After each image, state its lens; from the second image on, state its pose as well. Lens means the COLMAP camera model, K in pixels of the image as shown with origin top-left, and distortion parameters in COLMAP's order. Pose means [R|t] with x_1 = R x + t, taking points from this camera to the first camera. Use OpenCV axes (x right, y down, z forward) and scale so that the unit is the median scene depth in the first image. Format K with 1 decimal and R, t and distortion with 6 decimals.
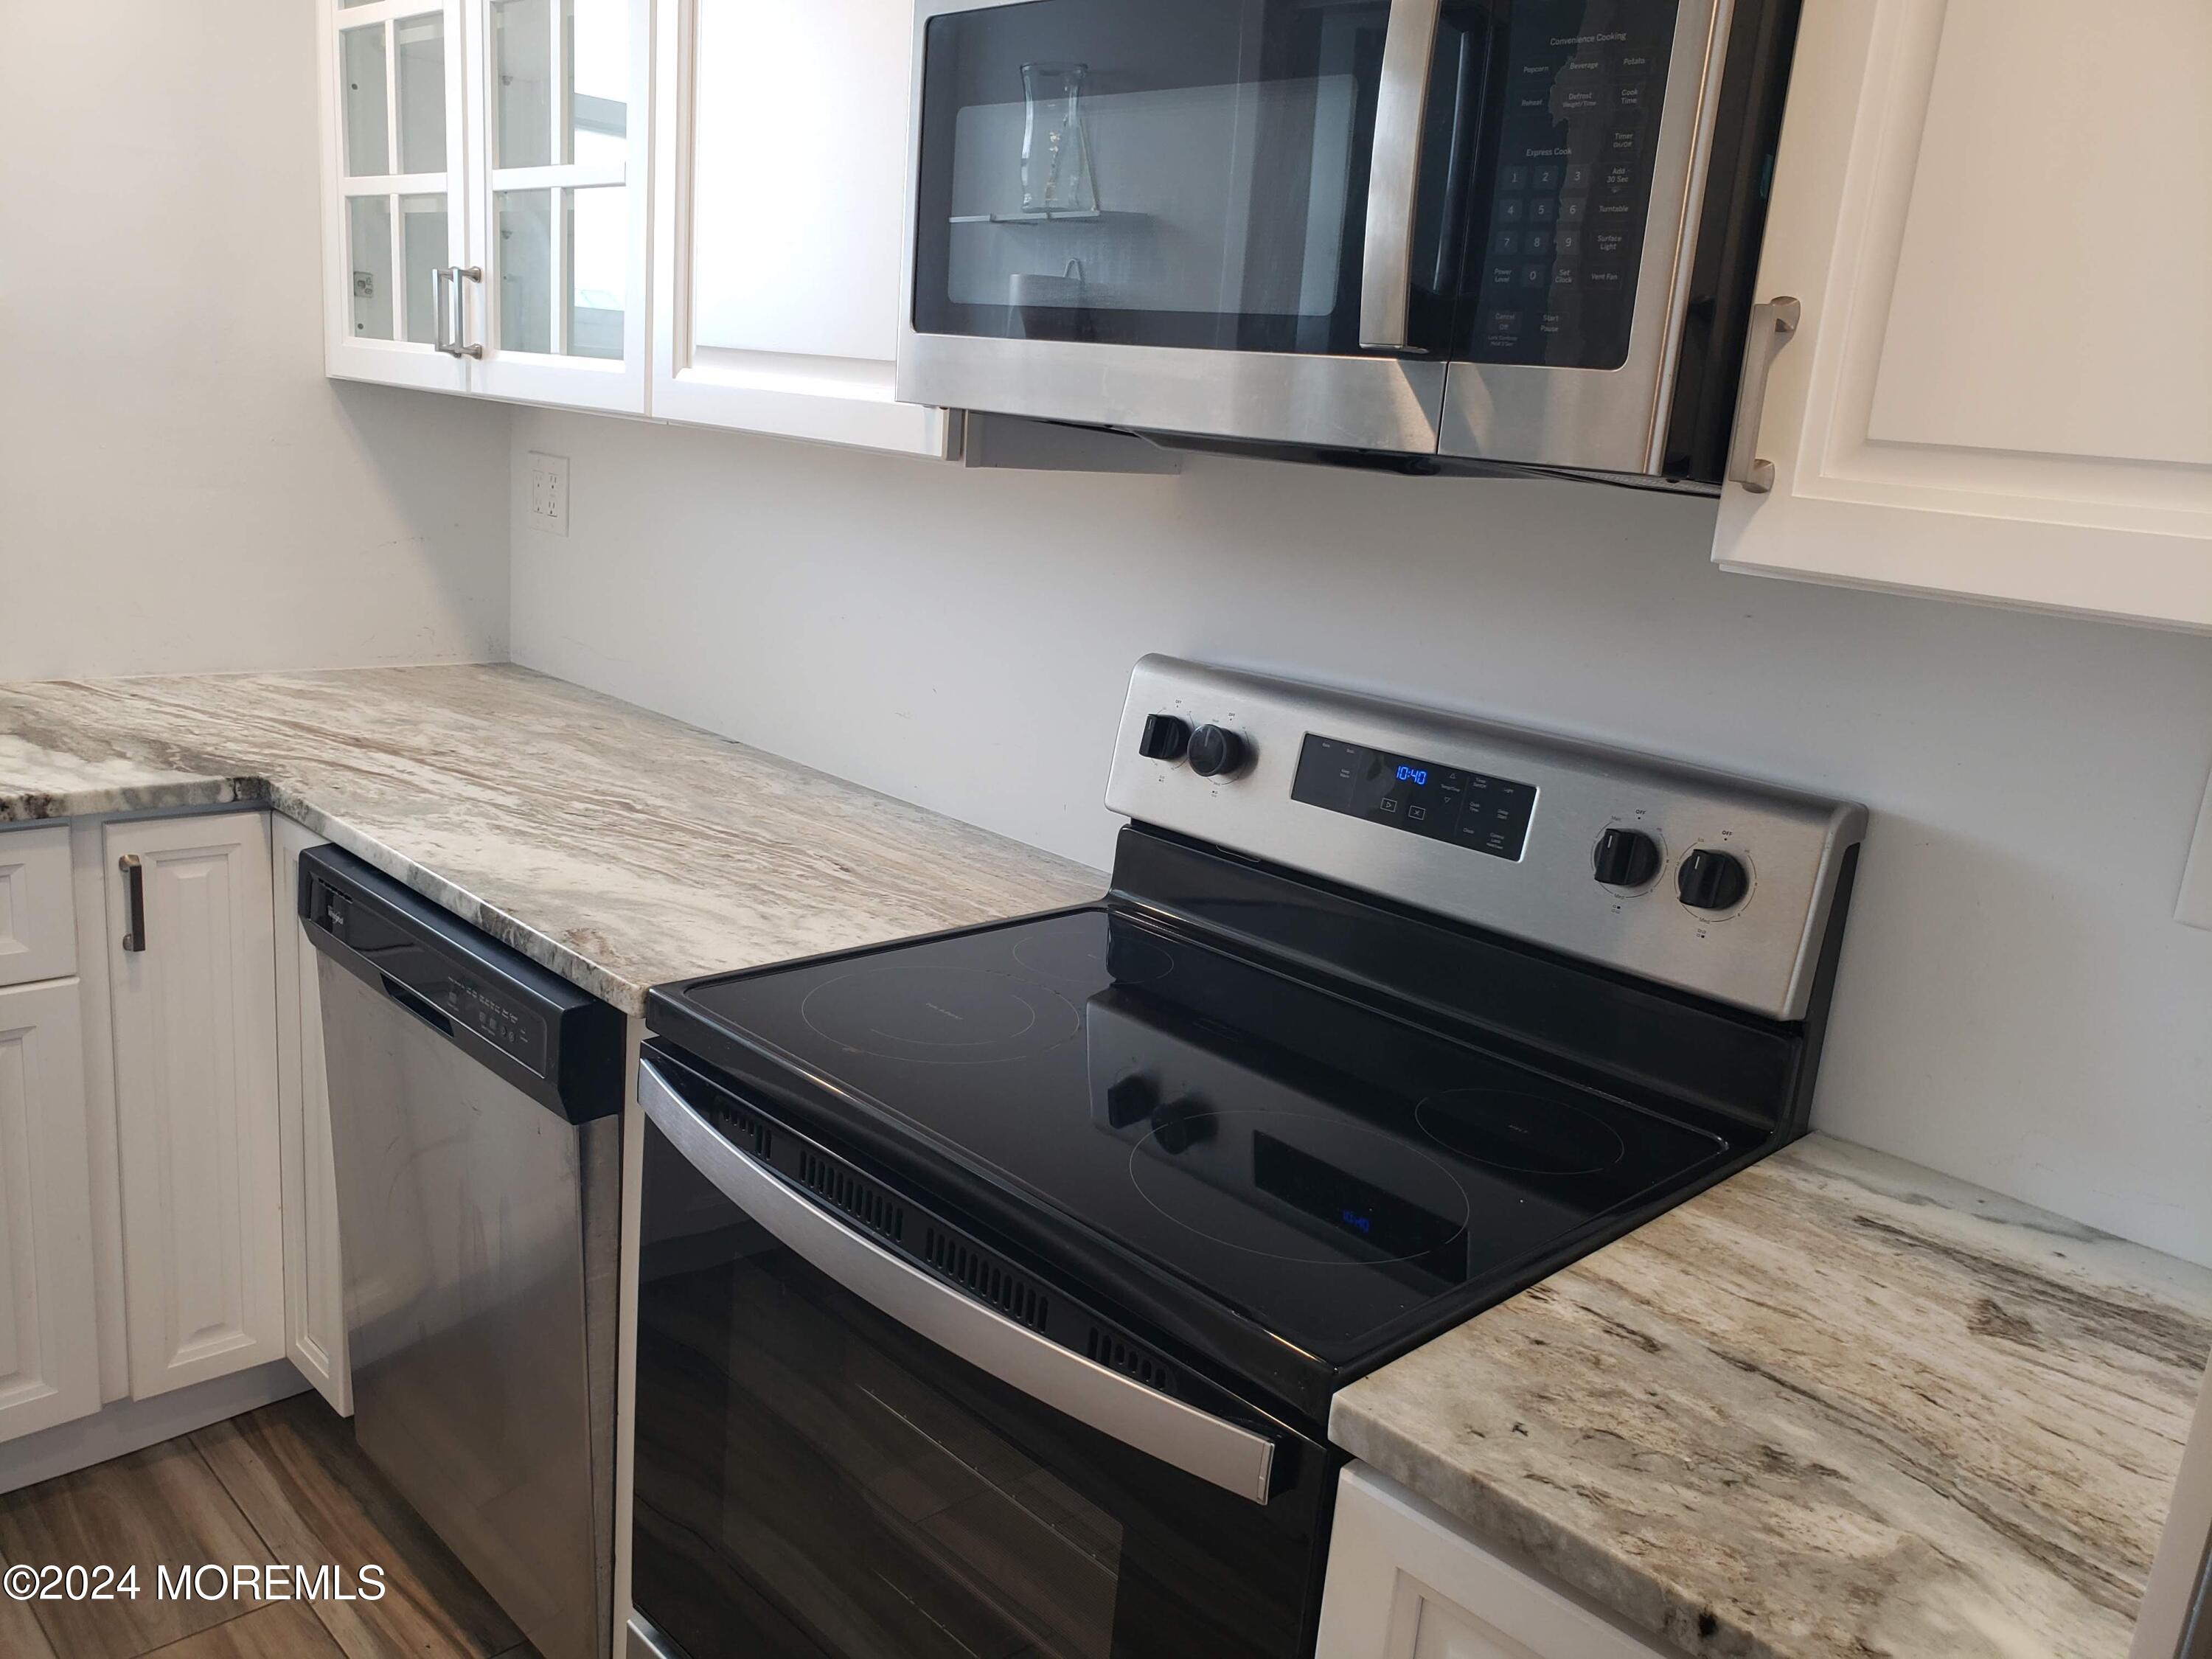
lens RADIAL K [[1727.5, 0, 1102.4], [0, 1727.5, 813.6], [0, 0, 1]] dist [0.023724, -0.020780]
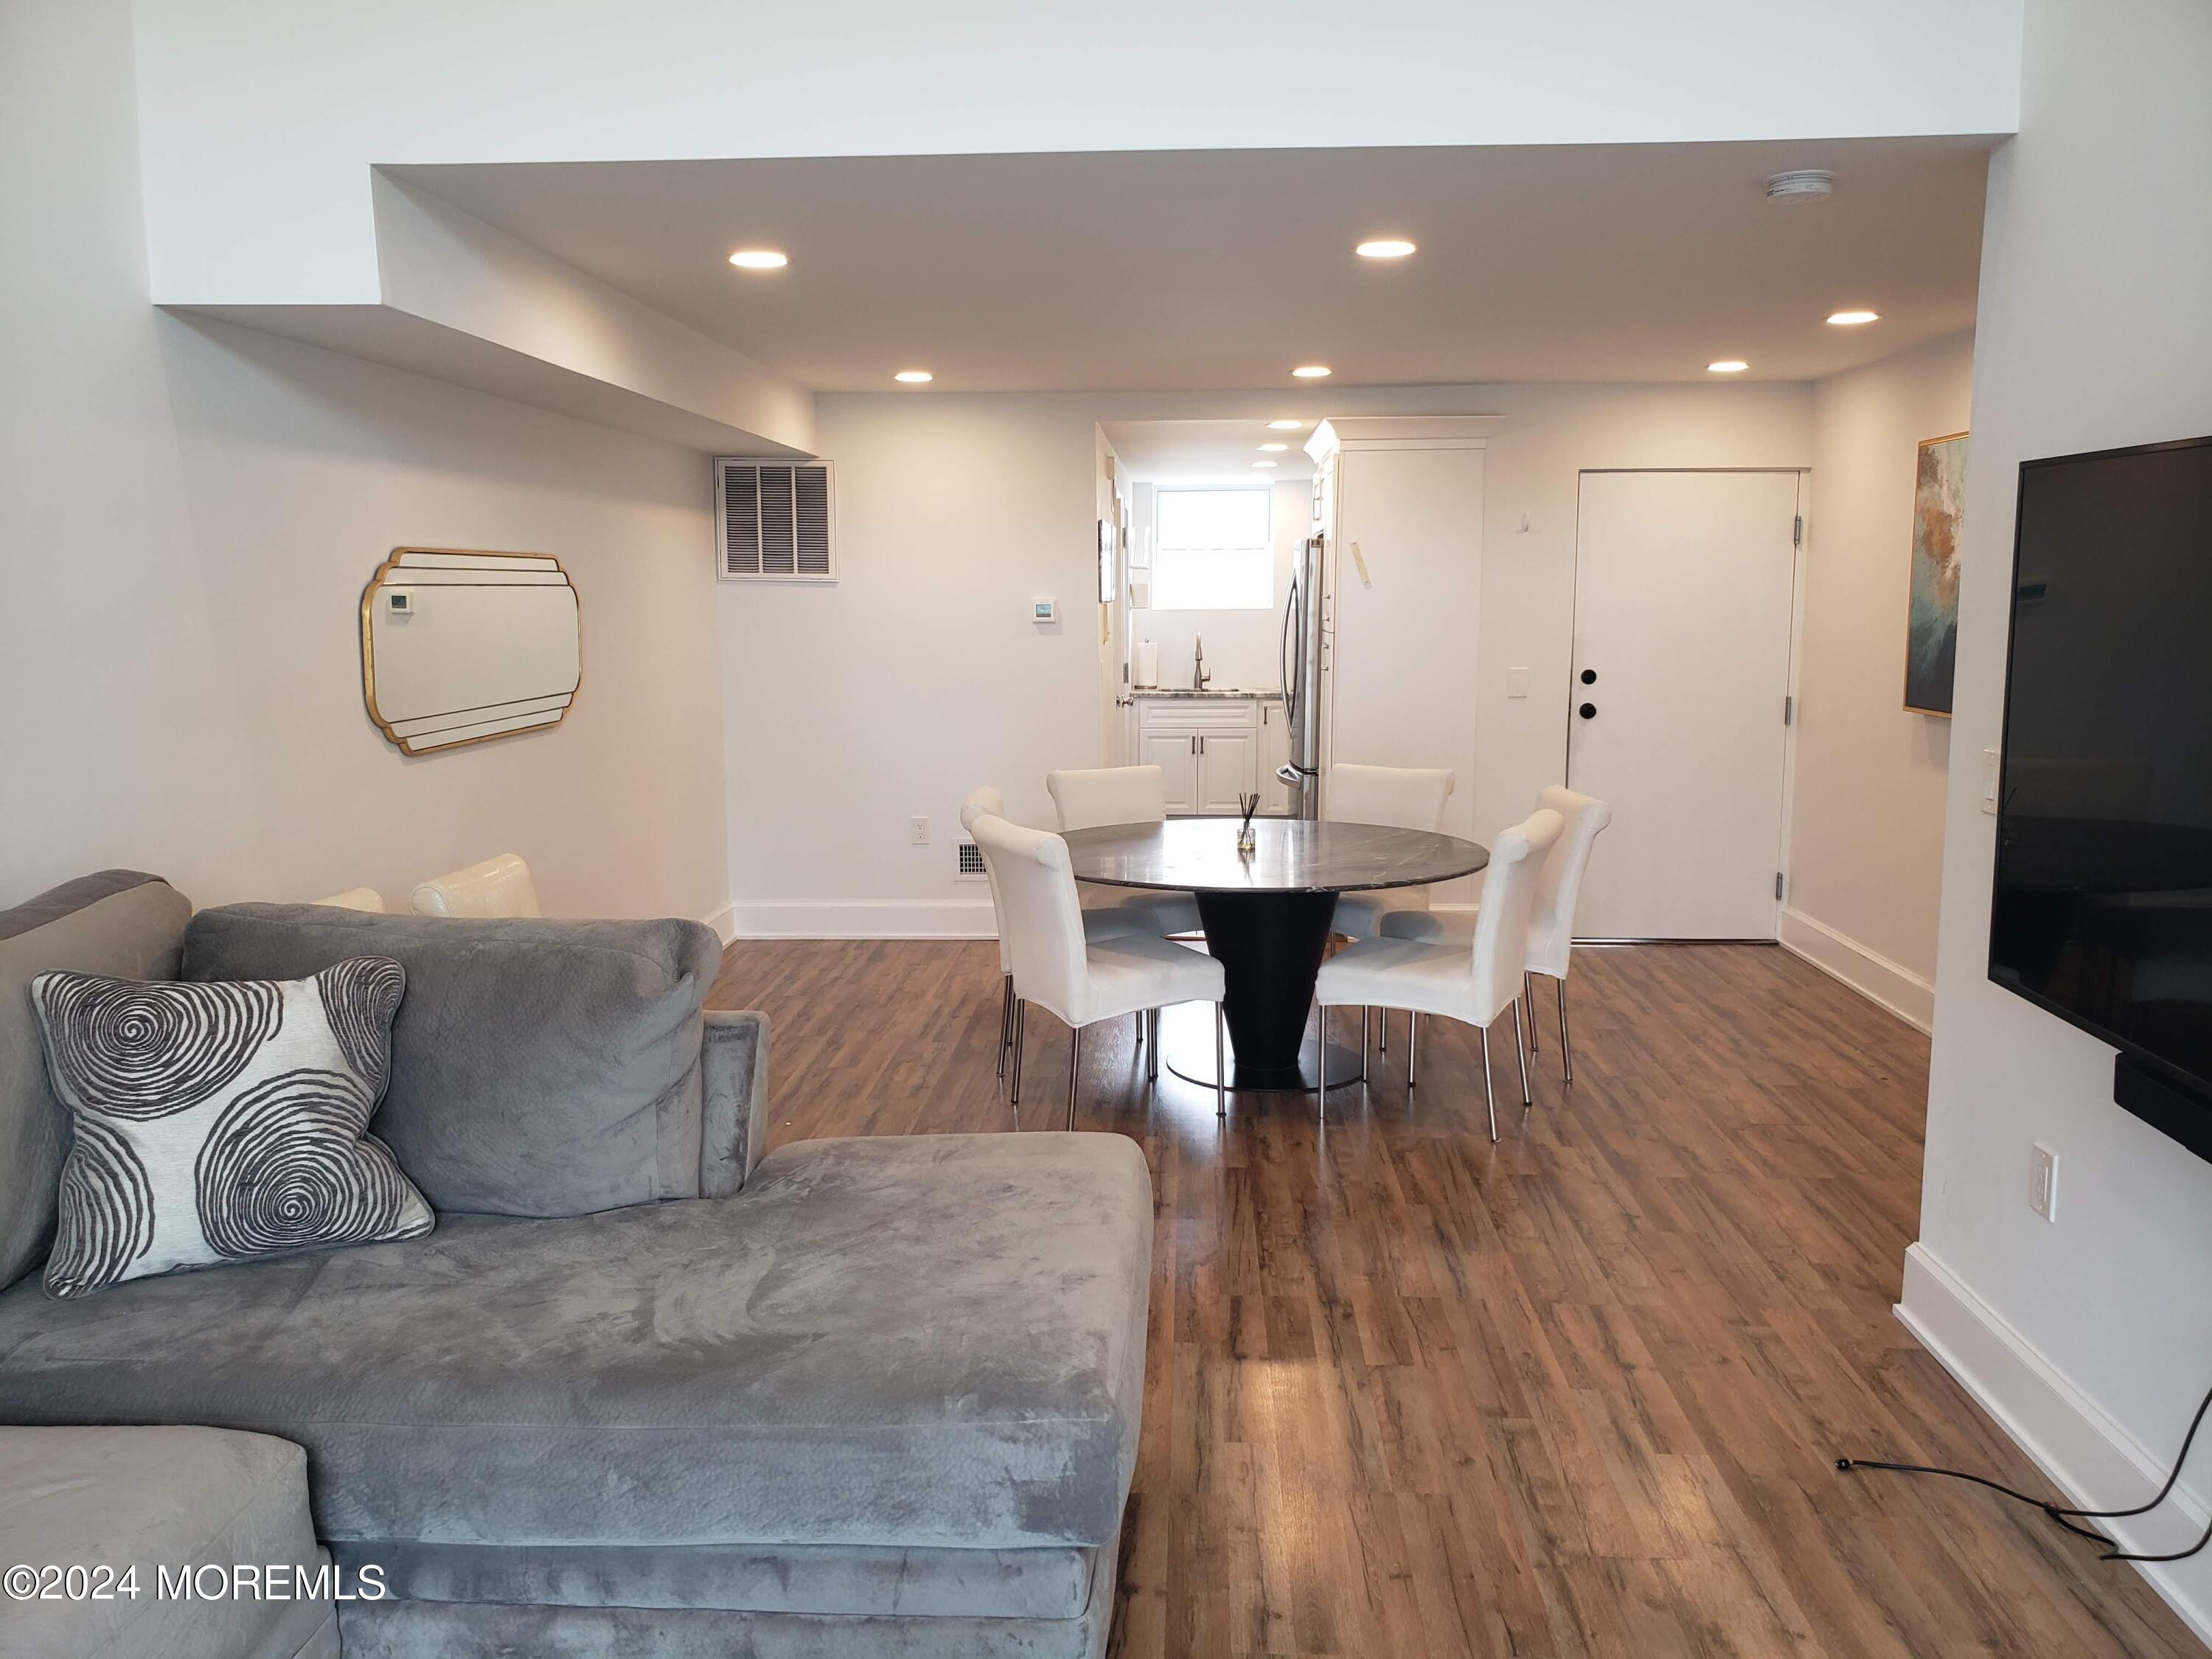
lens RADIAL K [[1727.5, 0, 1083.0], [0, 1727.5, 814.1], [0, 0, 1]] dist [0.023724, -0.020780]
pose [[0.661026, 0.008821, -0.750311, 2.943545], [-0.119366, 0.988434, -0.093542, 0.879160], [0.740808, 0.151395, 0.654434, -2.748513]]
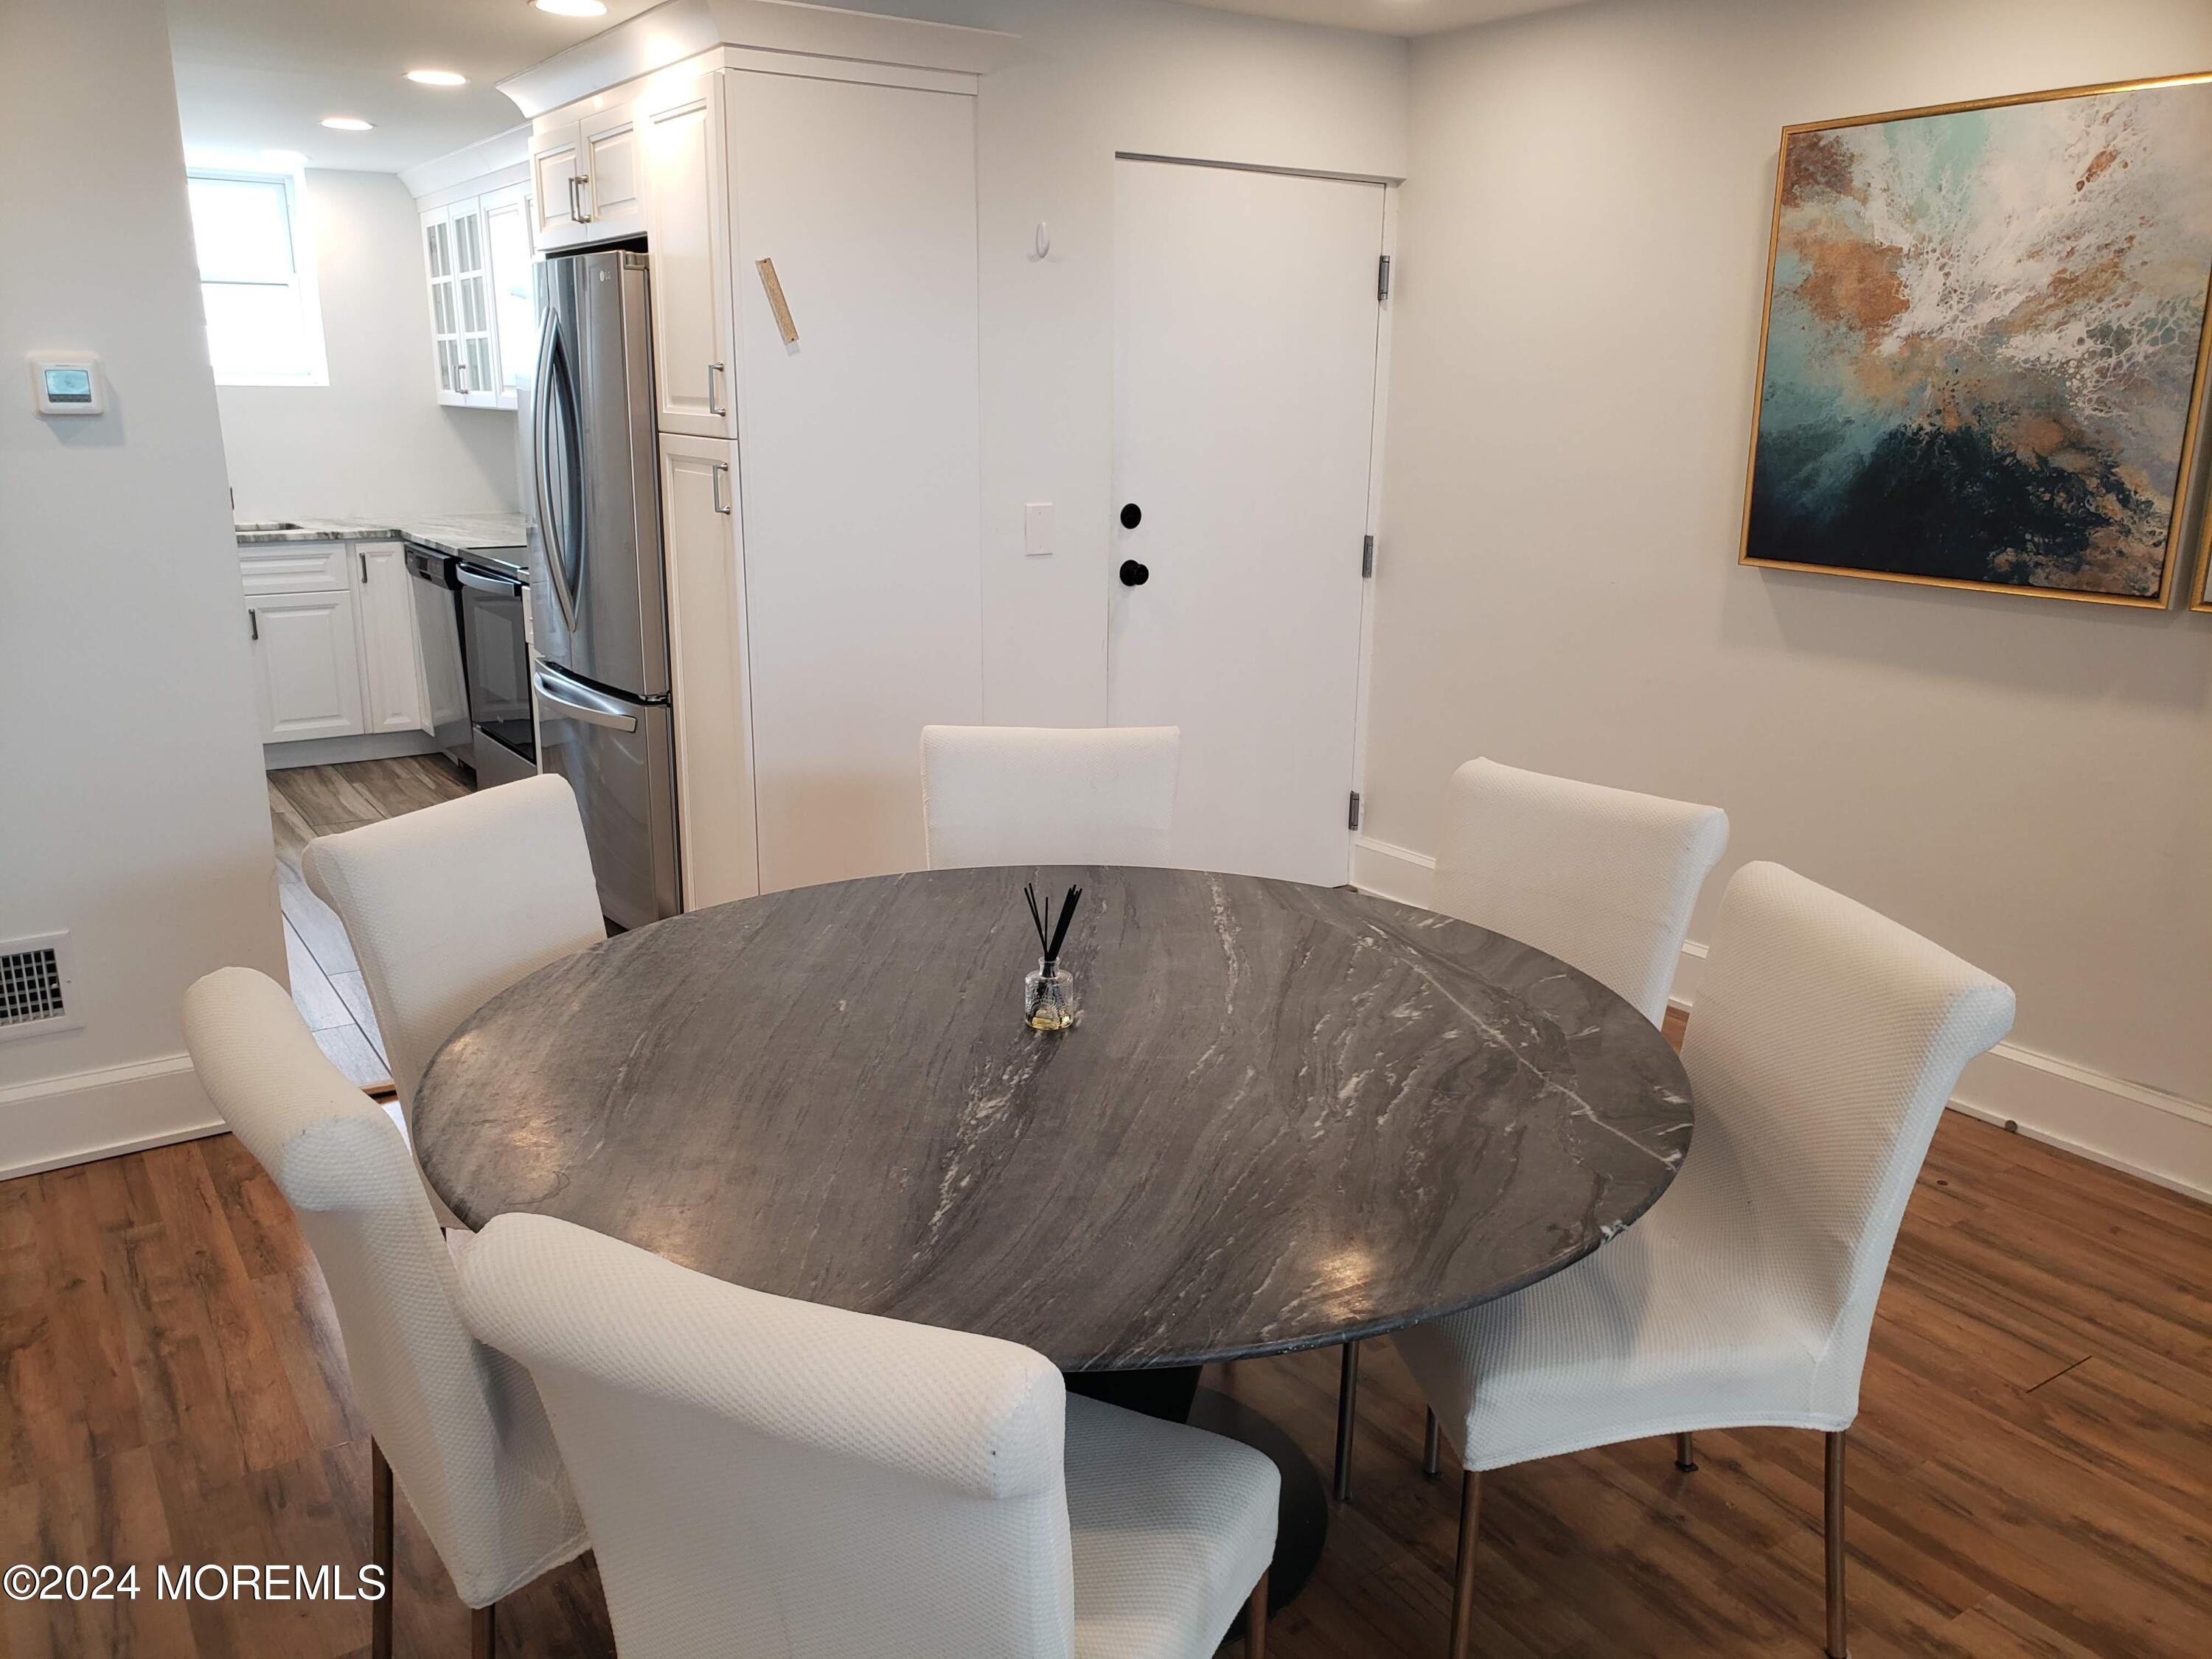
lens RADIAL K [[1727.5, 0, 1100.1], [0, 1727.5, 837.9], [0, 0, 1]] dist [0.023724, -0.020780]
pose [[0.978736, -0.021364, -0.204010, 1.397335], [0.023819, 0.999670, 0.009588, 0.537695], [0.203738, -0.014243, 0.978922, -1.849168]]
